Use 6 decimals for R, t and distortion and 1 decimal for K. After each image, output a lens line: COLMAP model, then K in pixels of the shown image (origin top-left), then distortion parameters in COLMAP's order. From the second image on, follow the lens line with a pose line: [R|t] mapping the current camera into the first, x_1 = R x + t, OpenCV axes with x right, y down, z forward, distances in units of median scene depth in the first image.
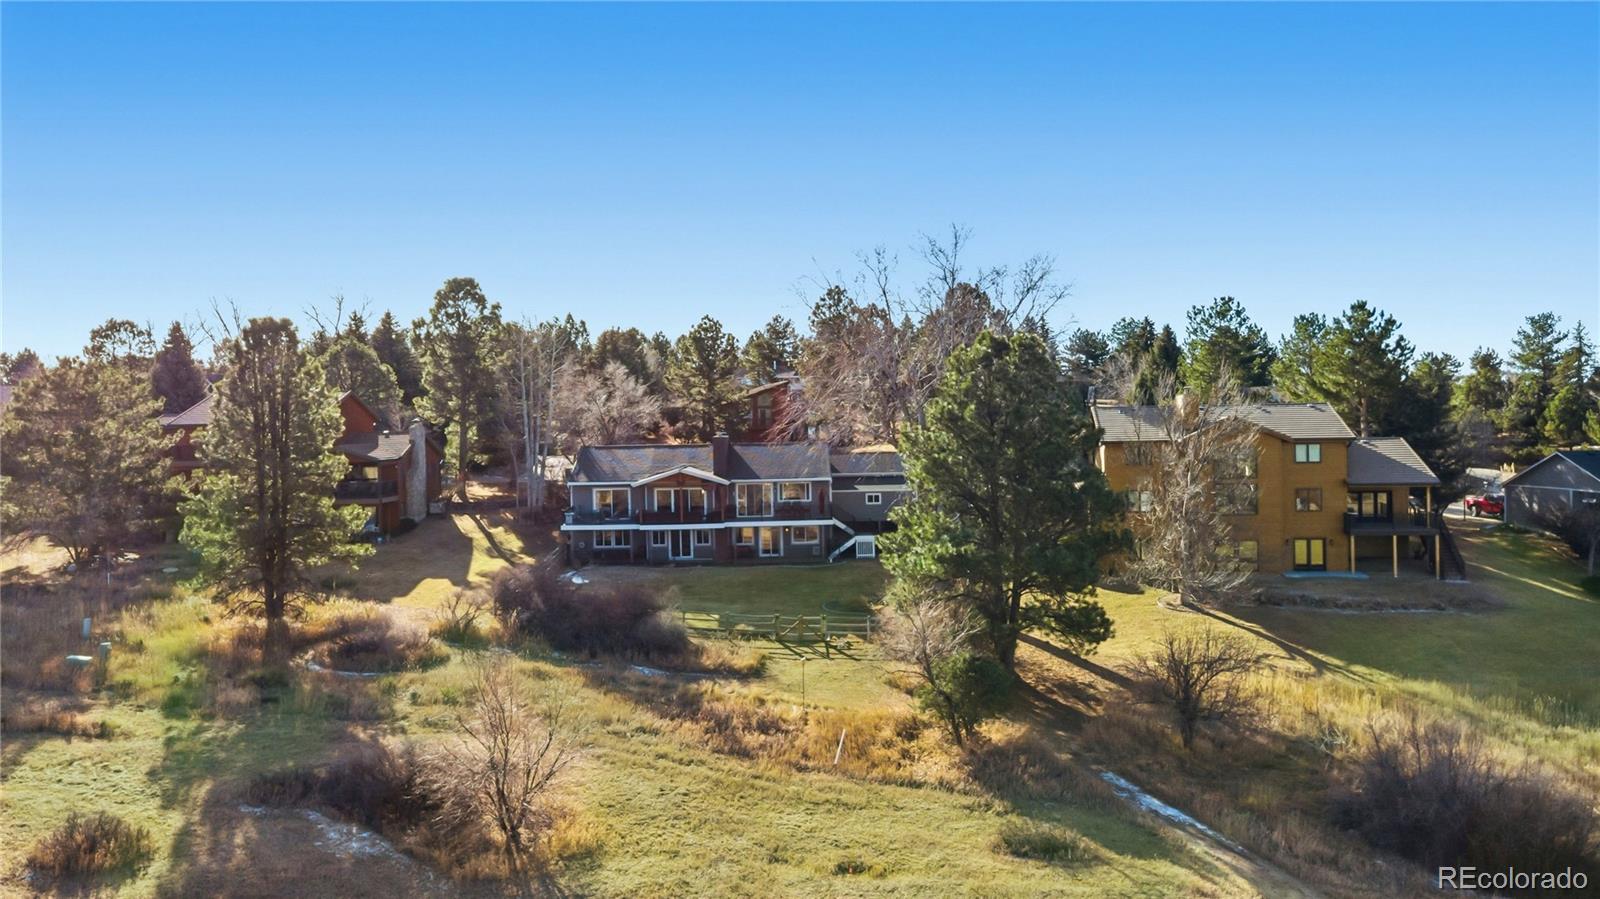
lens RADIAL K [[1141.2, 0, 800.0], [0, 1141.2, 449.5], [0, 0, 1]] dist [0.004191, 0.001315]
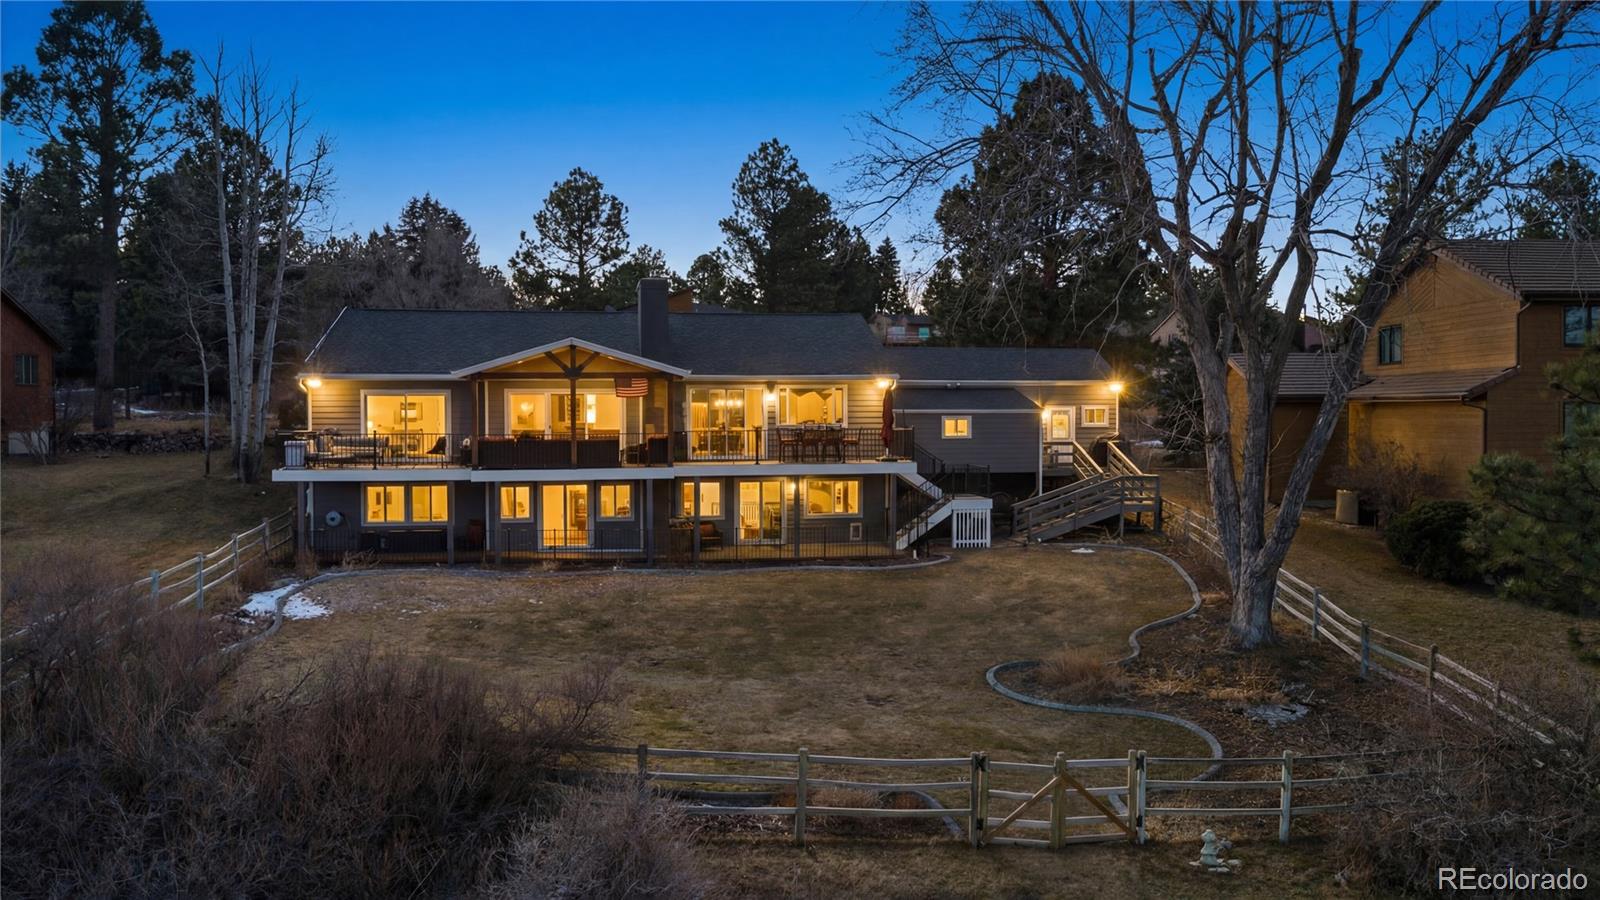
lens RADIAL K [[1141.2, 0, 800.0], [0, 1141.2, 450.0], [0, 0, 1]] dist [0.004191, 0.001315]
pose [[0.989433, 0.009233, 0.144696, -0.078130], [-0.011106, 0.999865, 0.012145, 0.049850], [-0.144565, -0.013624, 0.989402, 0.543270]]
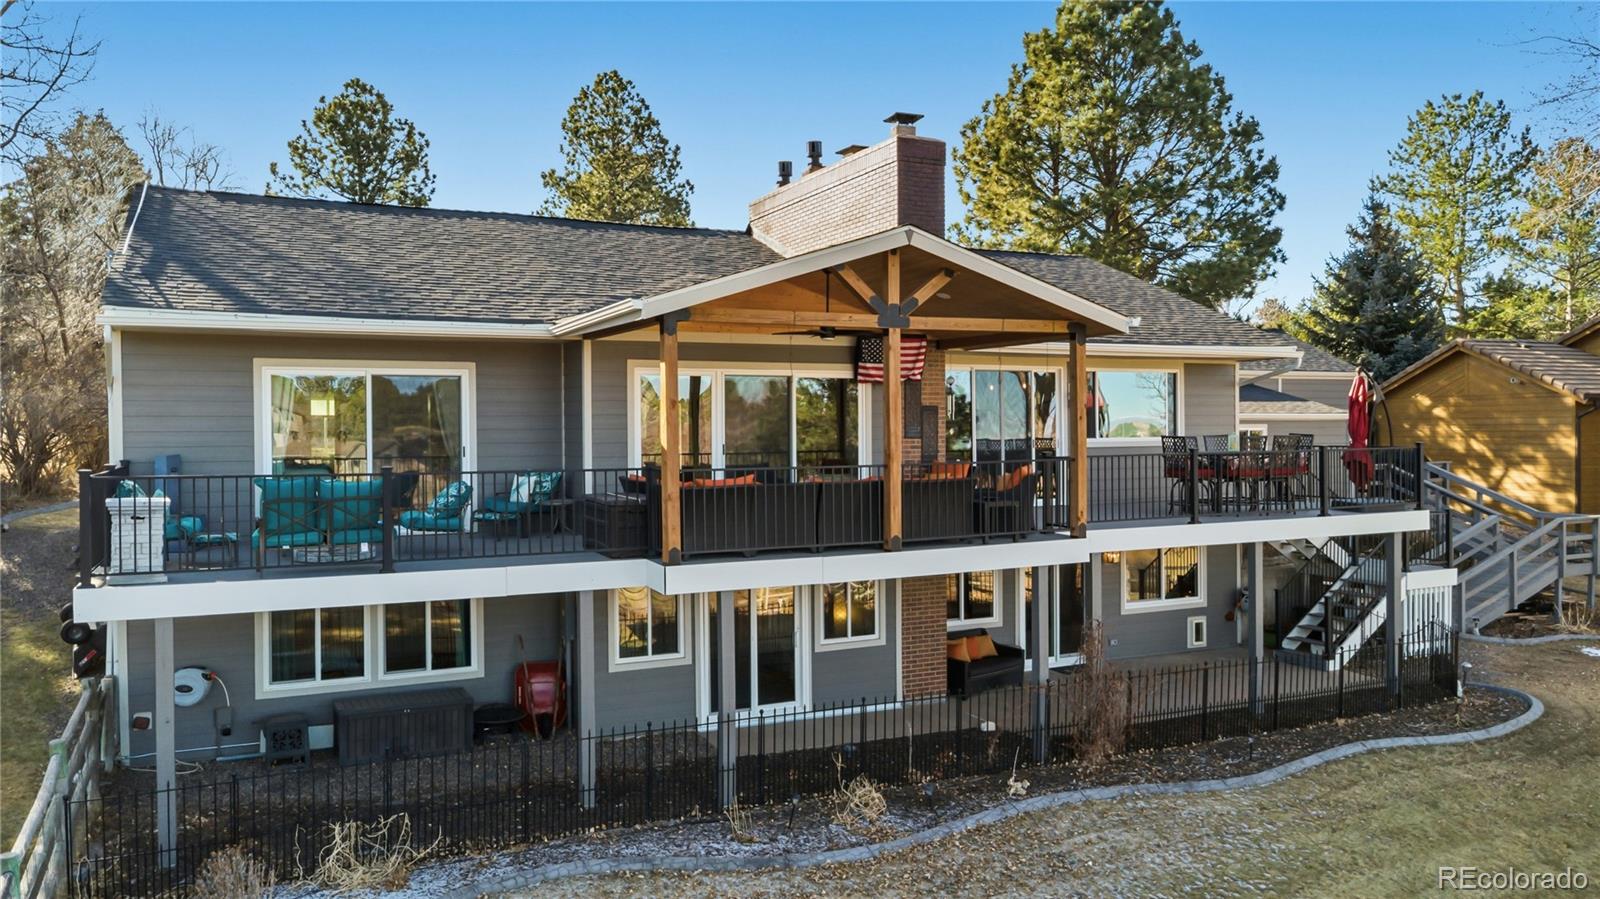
lens RADIAL K [[1141.2, 0, 800.0], [0, 1141.2, 449.5], [0, 0, 1]] dist [0.004191, 0.001315]
pose [[0.903872, 0.005542, 0.427767, -0.182497], [-0.004274, 0.999983, -0.003923, 0.048355], [-0.427782, 0.001717, 0.903880, 0.810853]]
